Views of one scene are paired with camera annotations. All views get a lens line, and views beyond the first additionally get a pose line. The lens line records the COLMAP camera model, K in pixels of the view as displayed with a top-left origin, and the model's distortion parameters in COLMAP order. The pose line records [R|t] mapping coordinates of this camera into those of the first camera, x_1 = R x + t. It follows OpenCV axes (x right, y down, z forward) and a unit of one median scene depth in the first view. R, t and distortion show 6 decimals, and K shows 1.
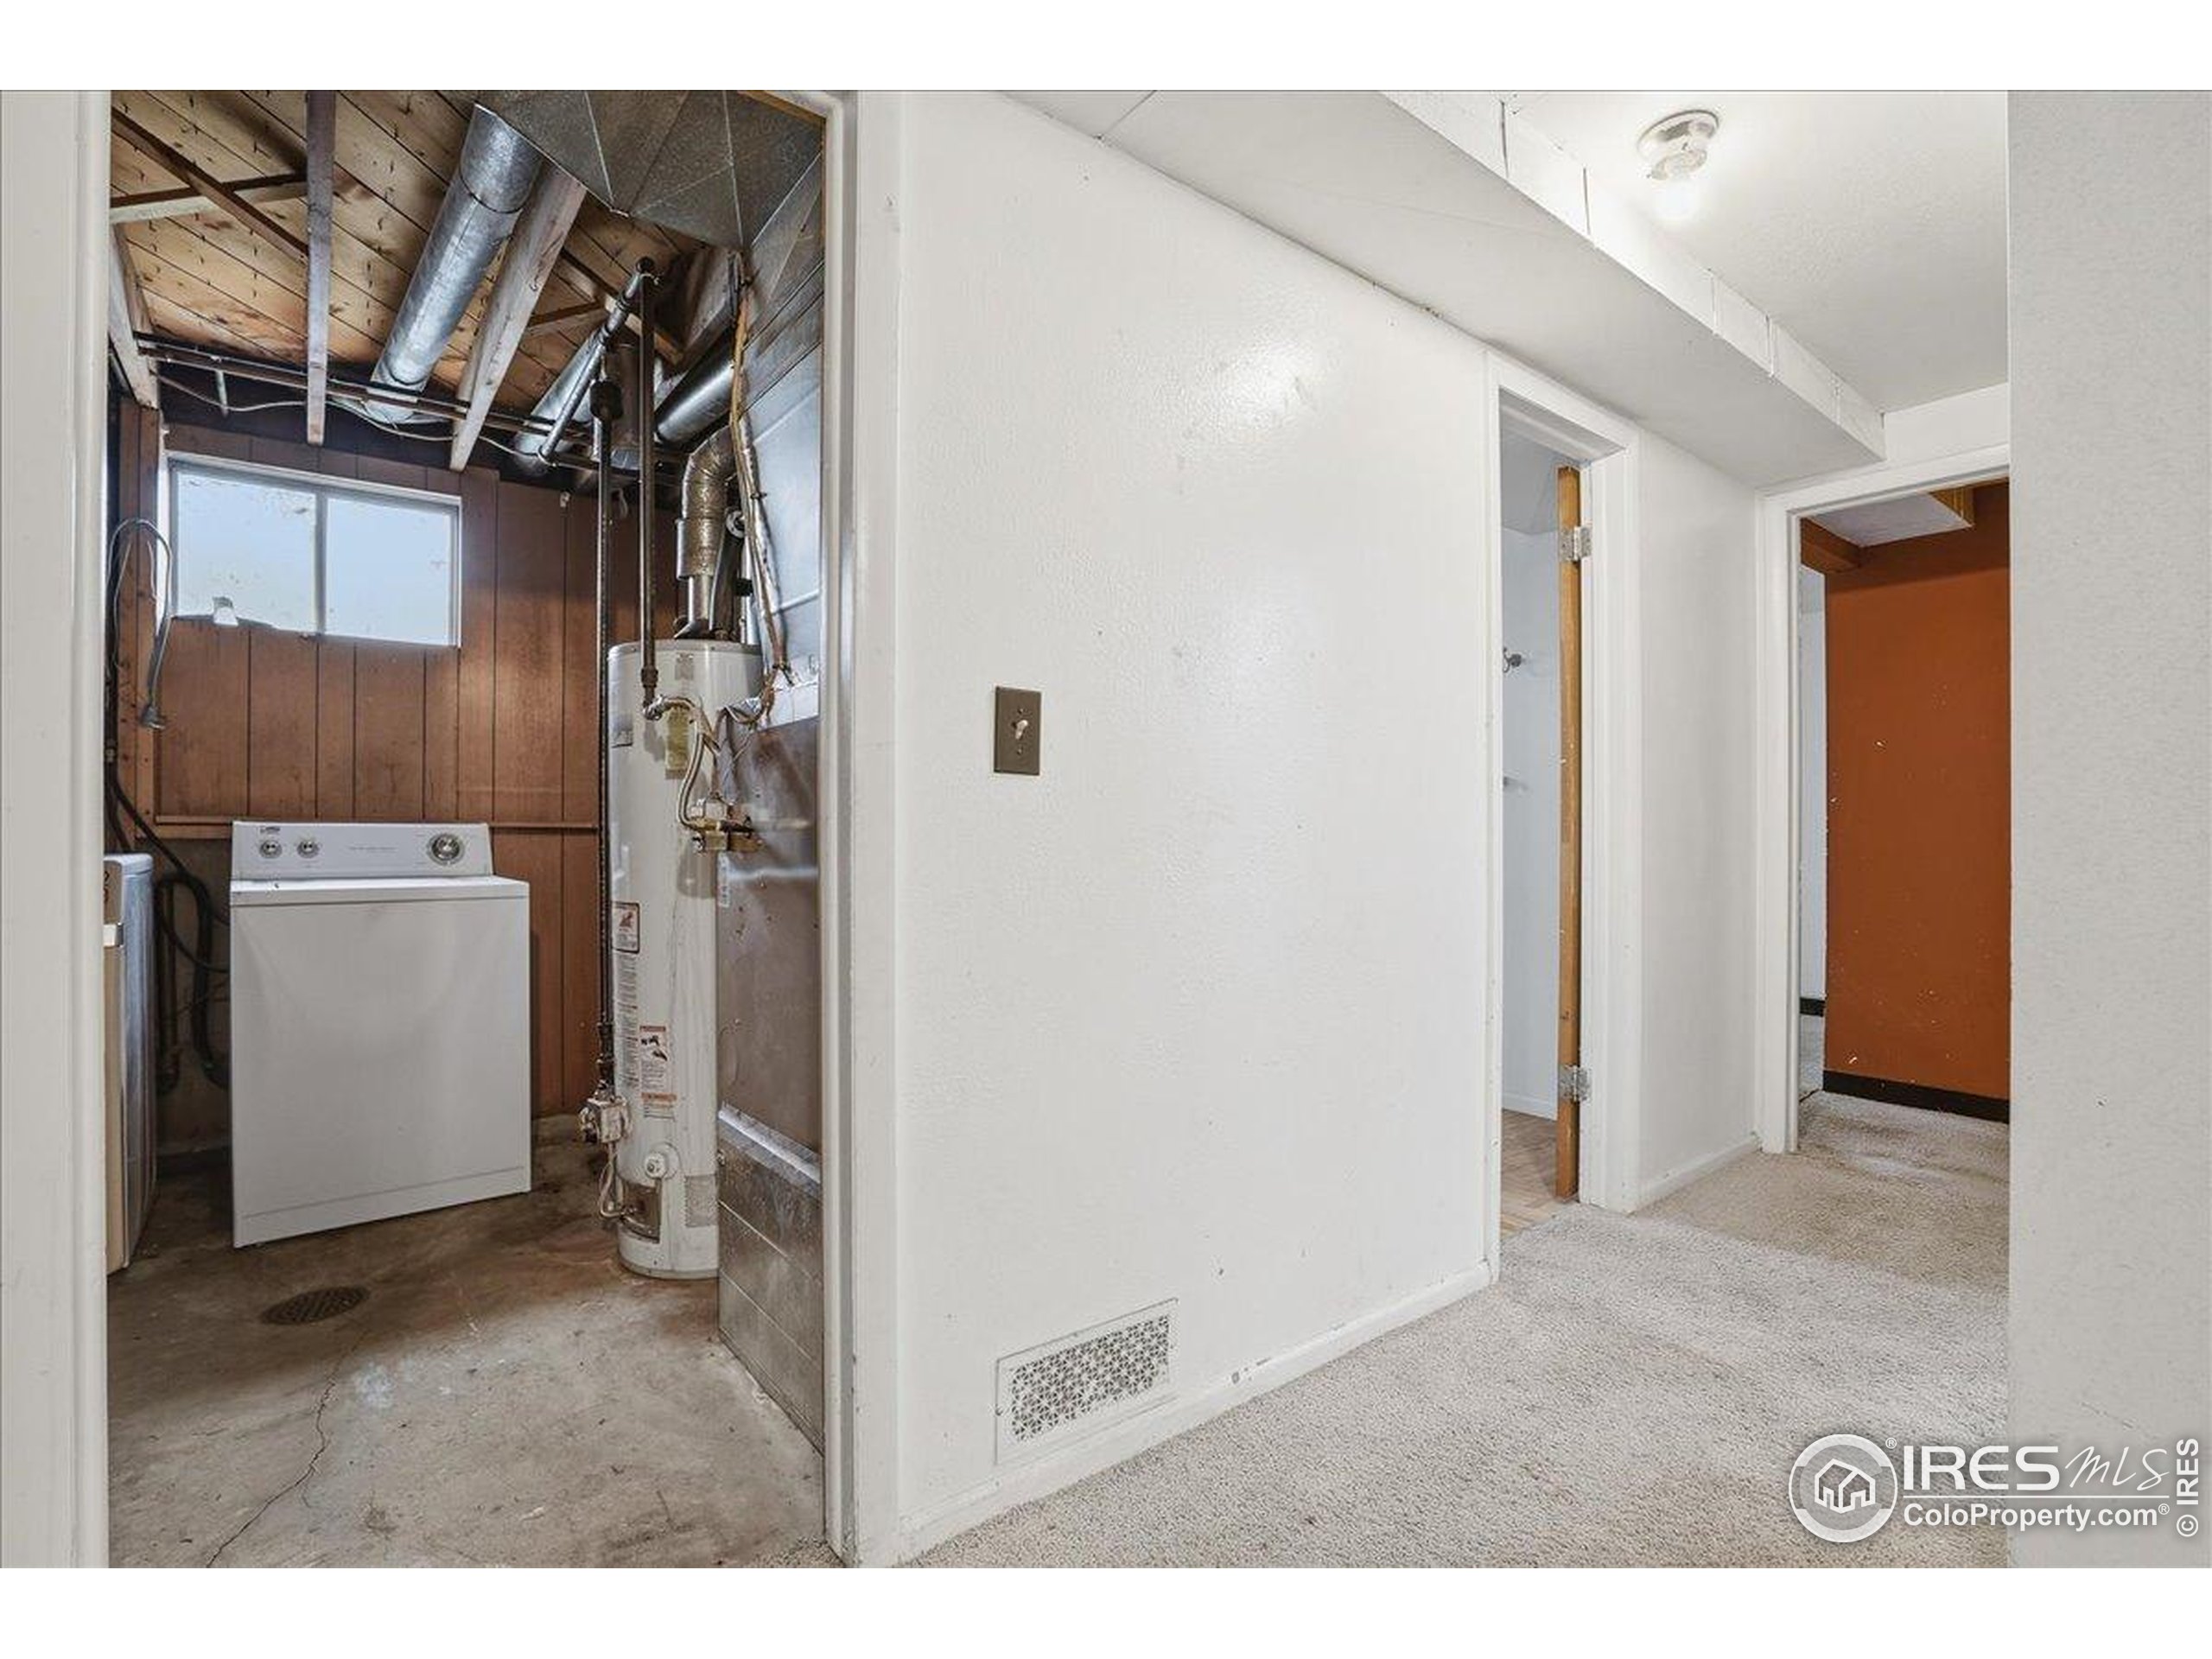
lens RADIAL K [[1029.3, 0, 1095.1], [0, 1029.3, 829.8], [0, 0, 1]] dist [-0.022452, 0.000078]
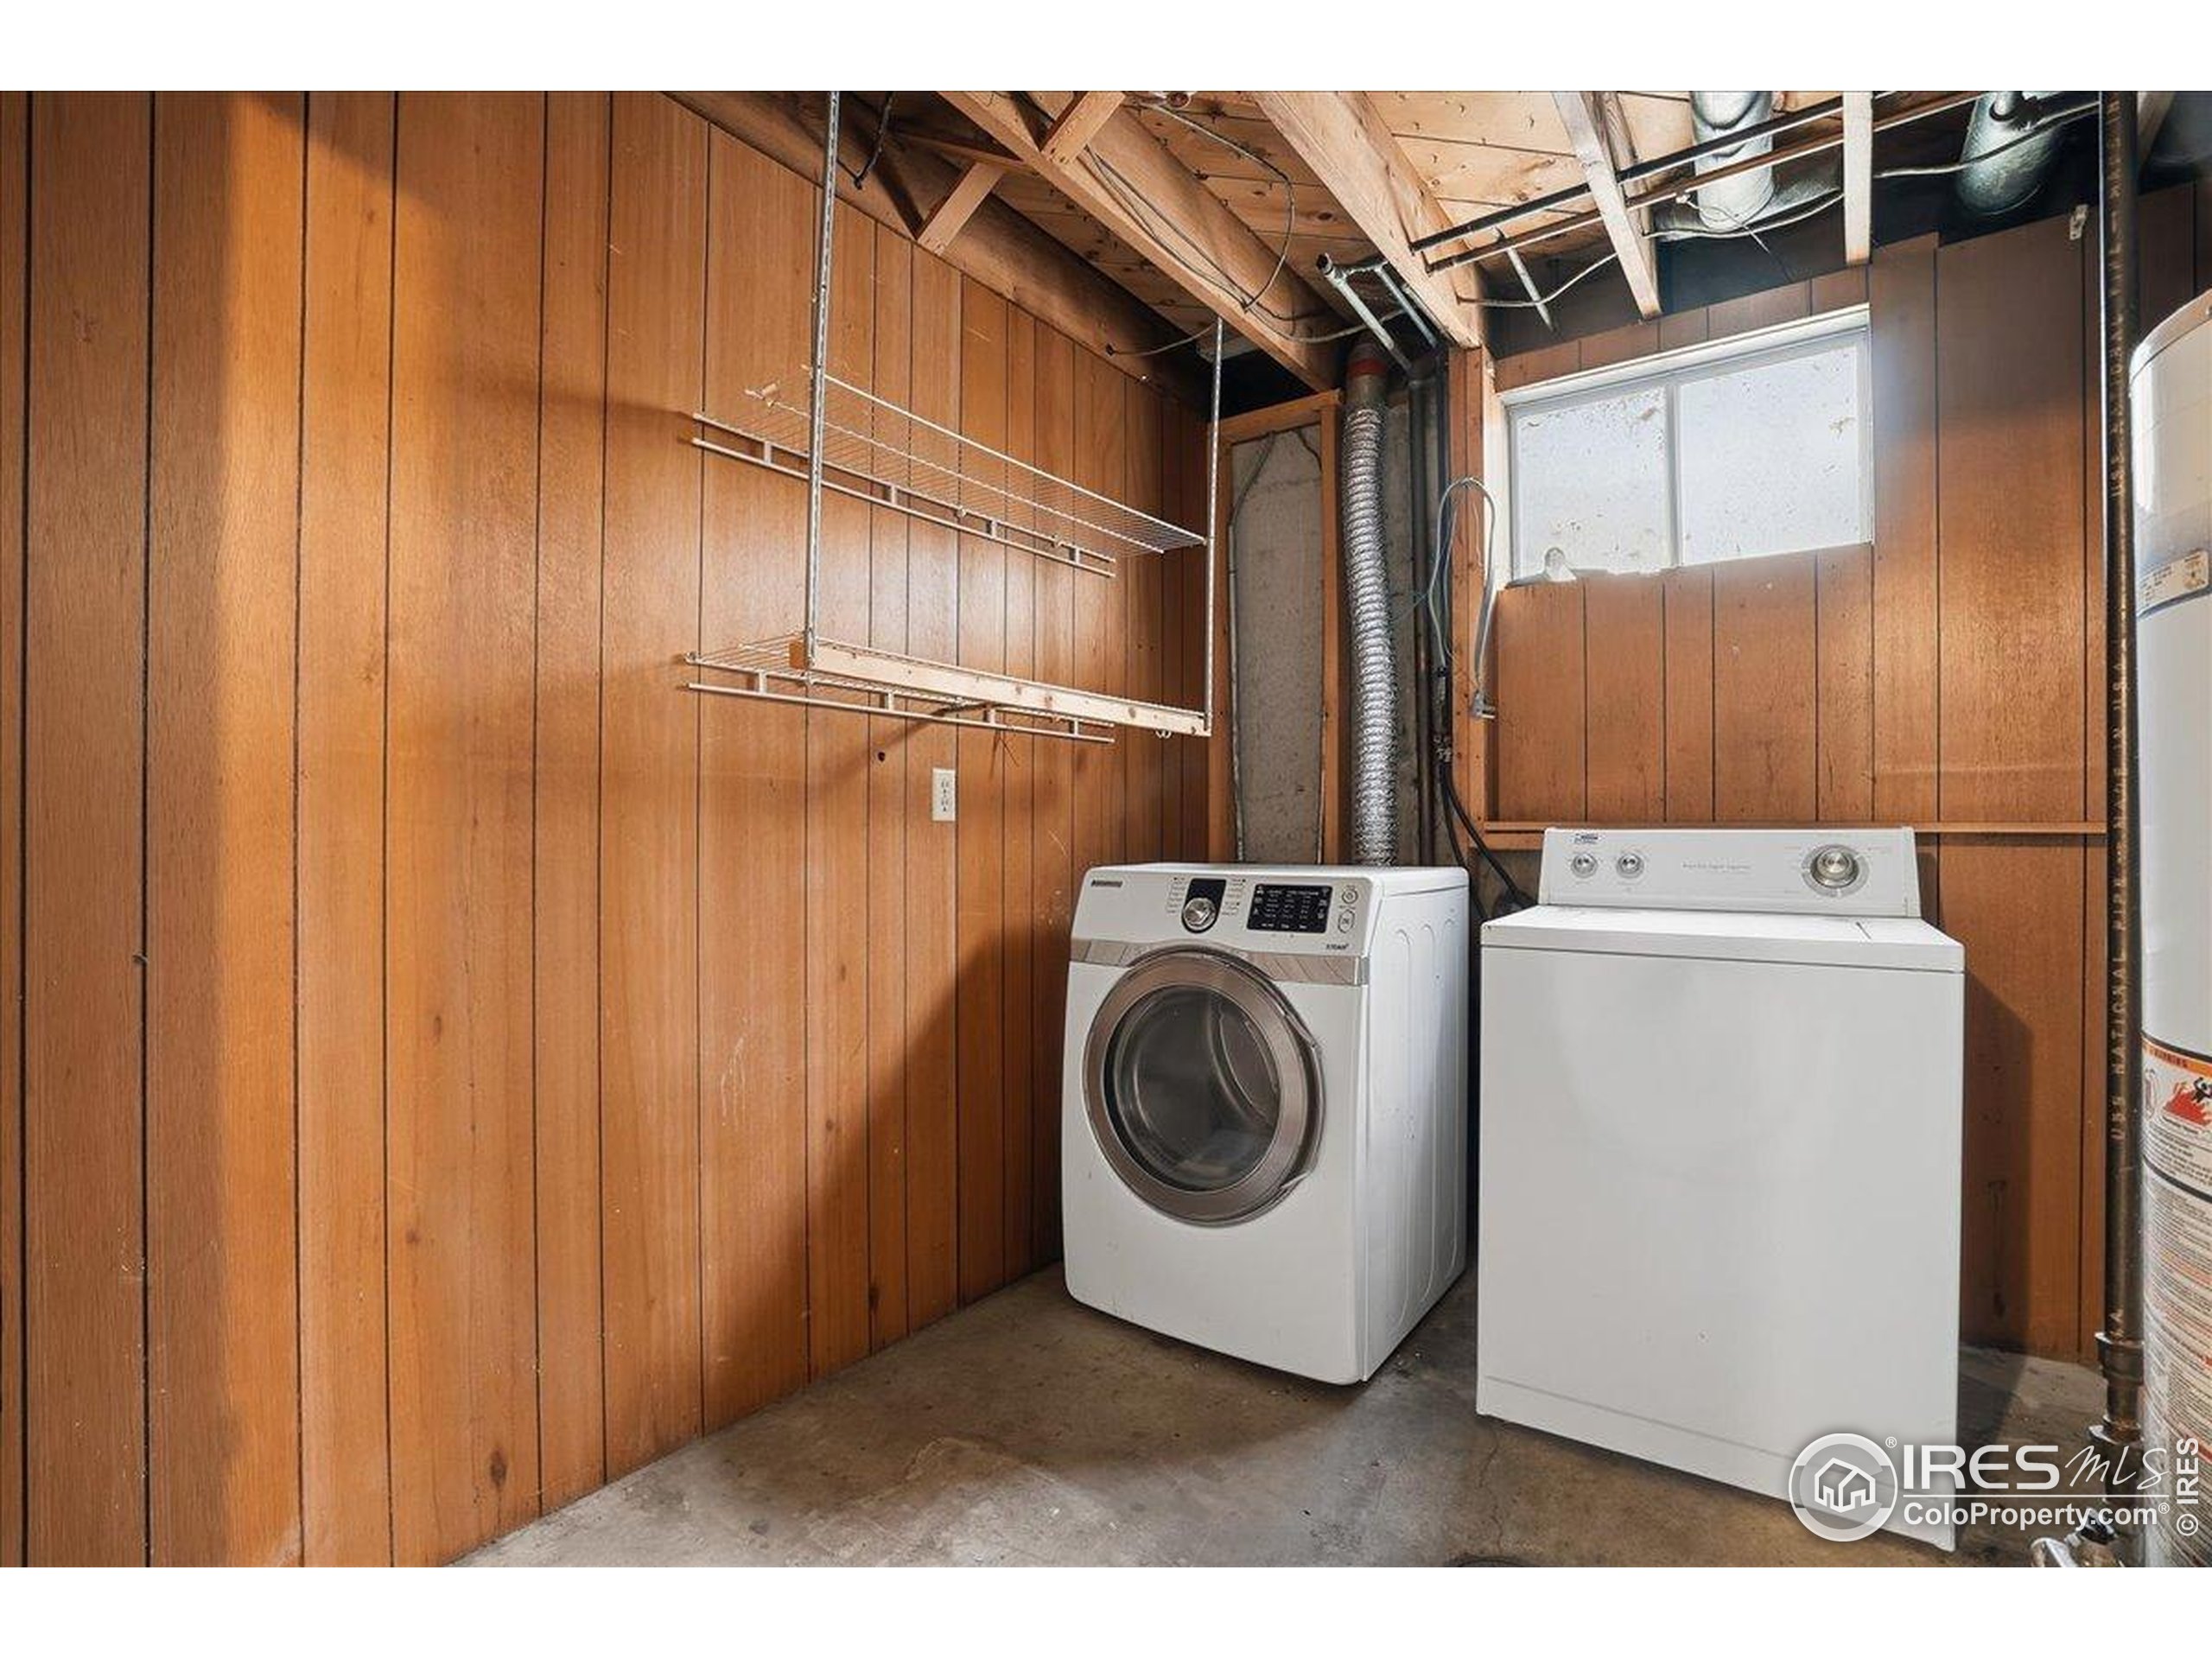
lens RADIAL K [[1029.3, 0, 1091.8], [0, 1029.3, 828.8], [0, 0, 1]] dist [-0.022452, 0.000078]
pose [[0.263627, -0.009450, -0.964578, -0.174157], [0.003019, 0.999955, -0.008971, -0.001720], [0.964620, -0.000547, 0.263644, 0.422290]]
